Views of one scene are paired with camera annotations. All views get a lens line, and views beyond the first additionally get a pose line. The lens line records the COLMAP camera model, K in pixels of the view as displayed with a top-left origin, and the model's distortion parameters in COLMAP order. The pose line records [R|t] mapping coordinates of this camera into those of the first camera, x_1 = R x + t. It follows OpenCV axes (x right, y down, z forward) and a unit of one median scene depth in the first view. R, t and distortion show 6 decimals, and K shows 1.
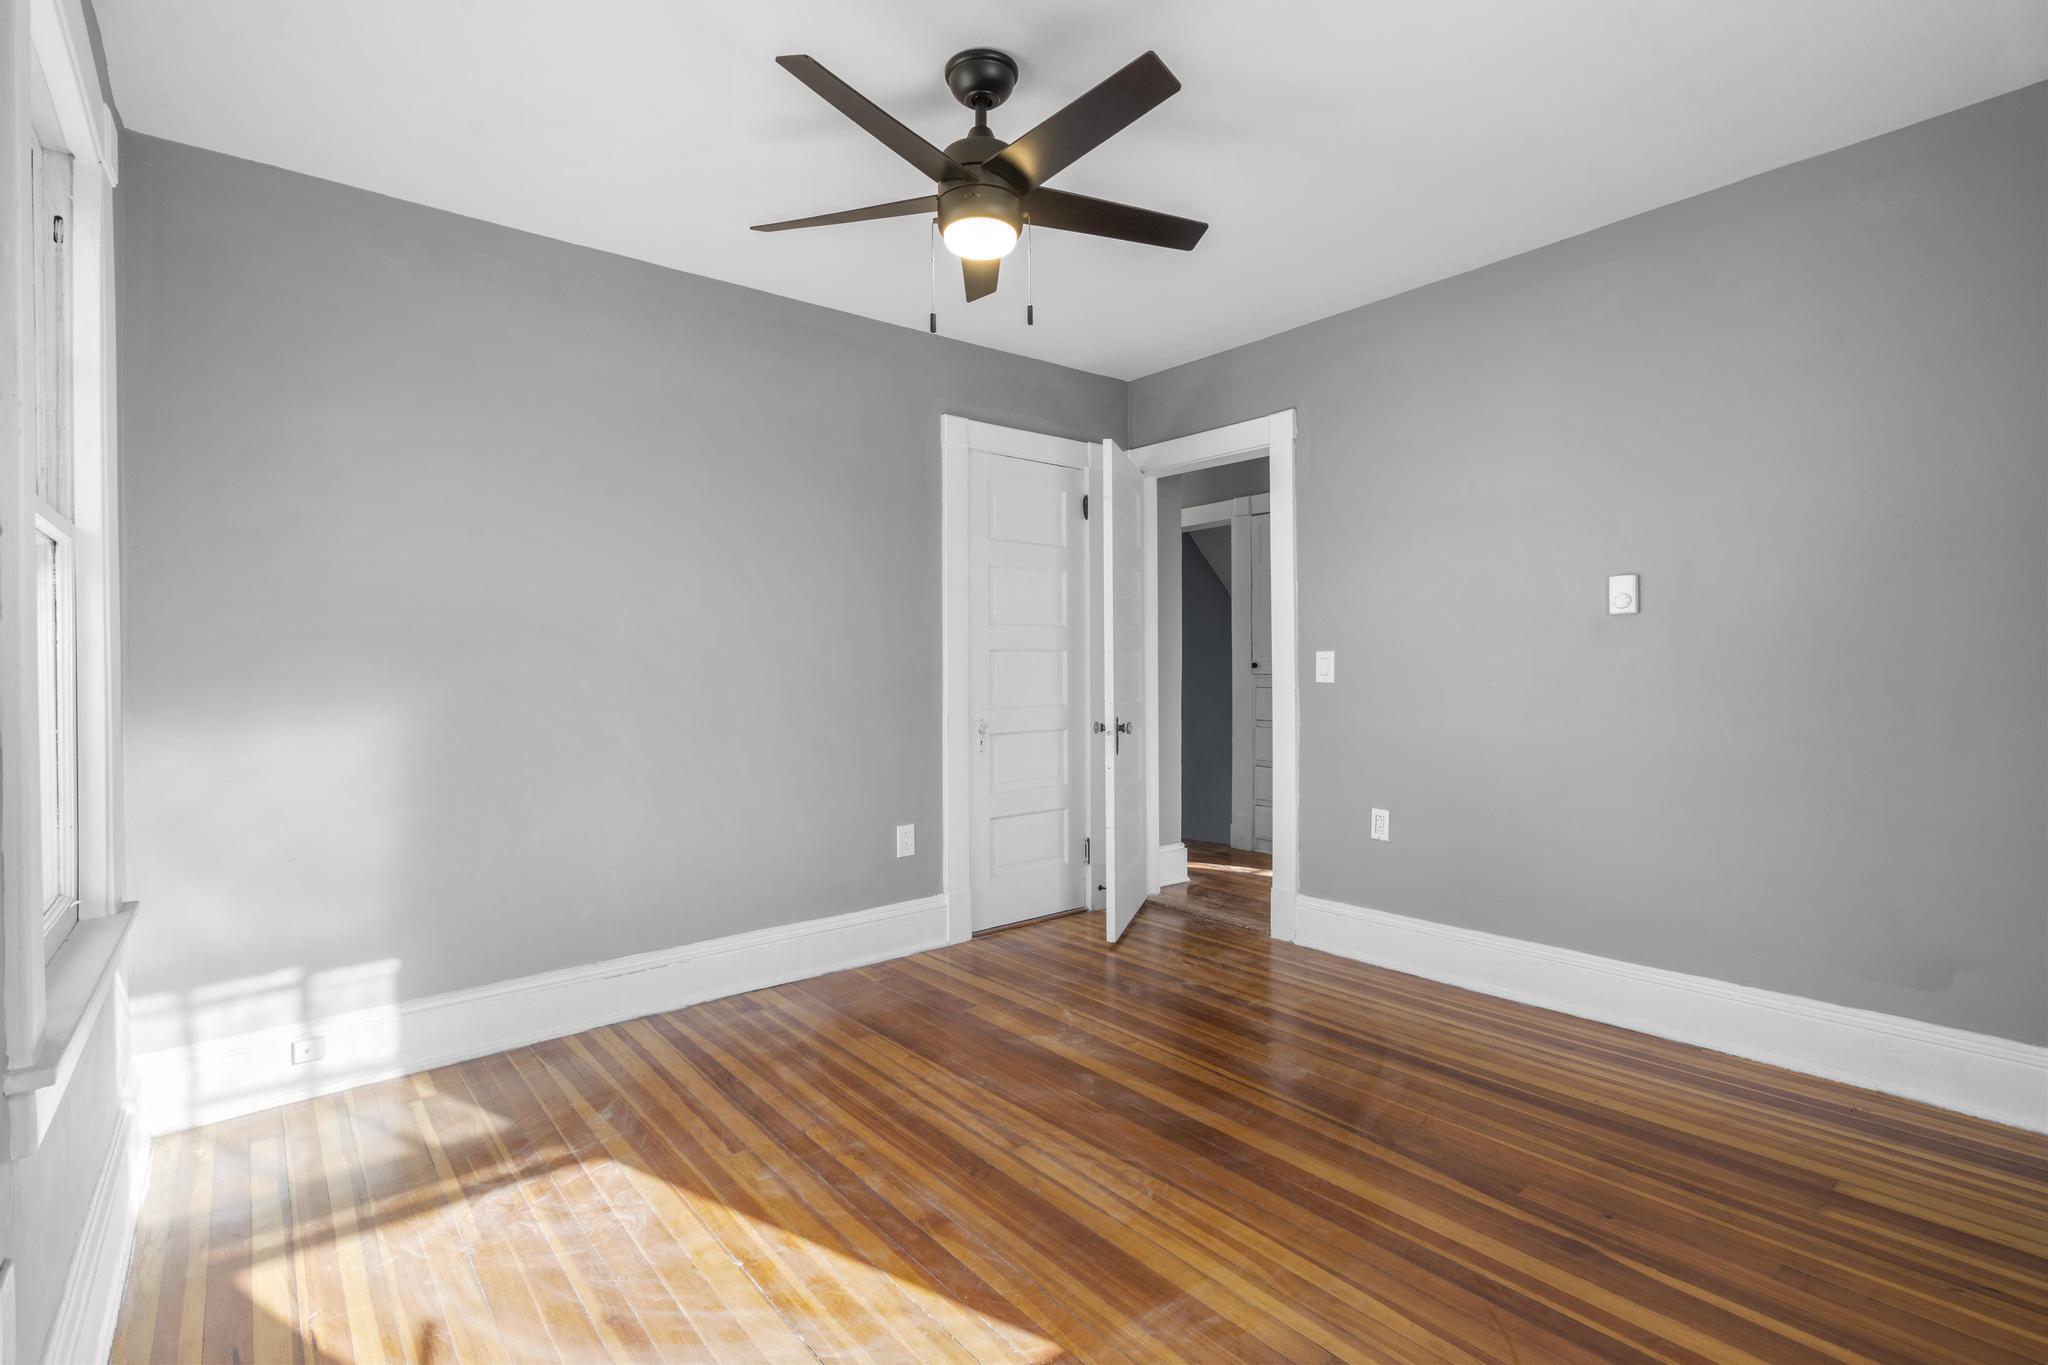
lens RADIAL K [[936.1, 0, 1025.7], [0, 936.1, 677.0], [0, 0, 1]] dist [-0.005070, 0.000678]
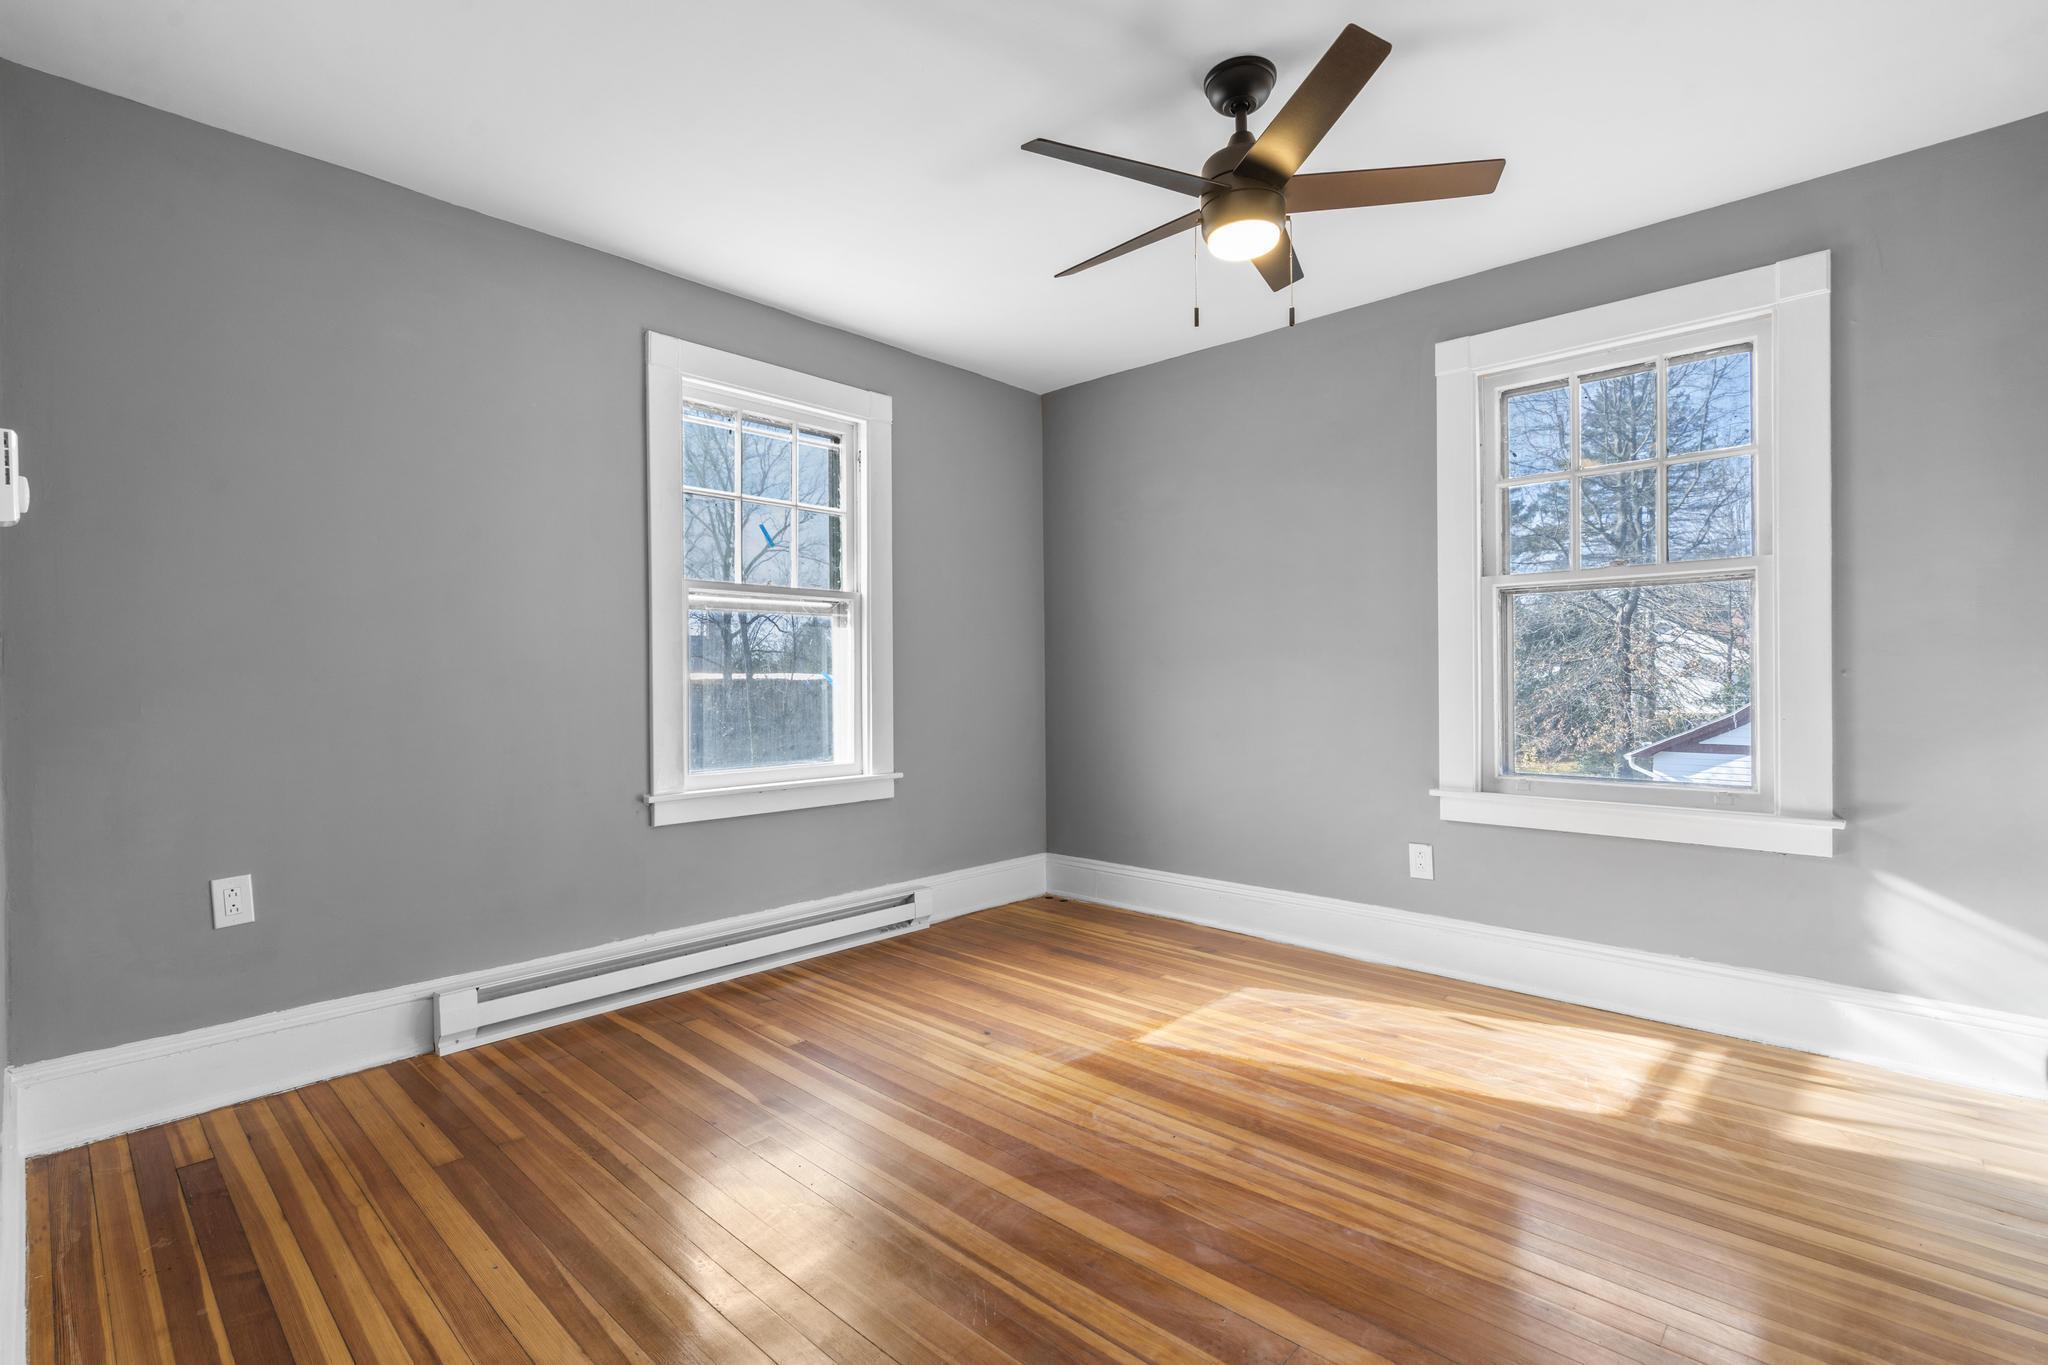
lens RADIAL K [[936.1, 0, 1022.0], [0, 936.1, 678.5], [0, 0, 1]] dist [-0.005070, 0.000678]
pose [[-0.992134, 0.018485, -0.123806, 0.343900], [0.017443, 0.999803, 0.009499, 0.003895], [0.123958, 0.007265, -0.992261, 2.065410]]
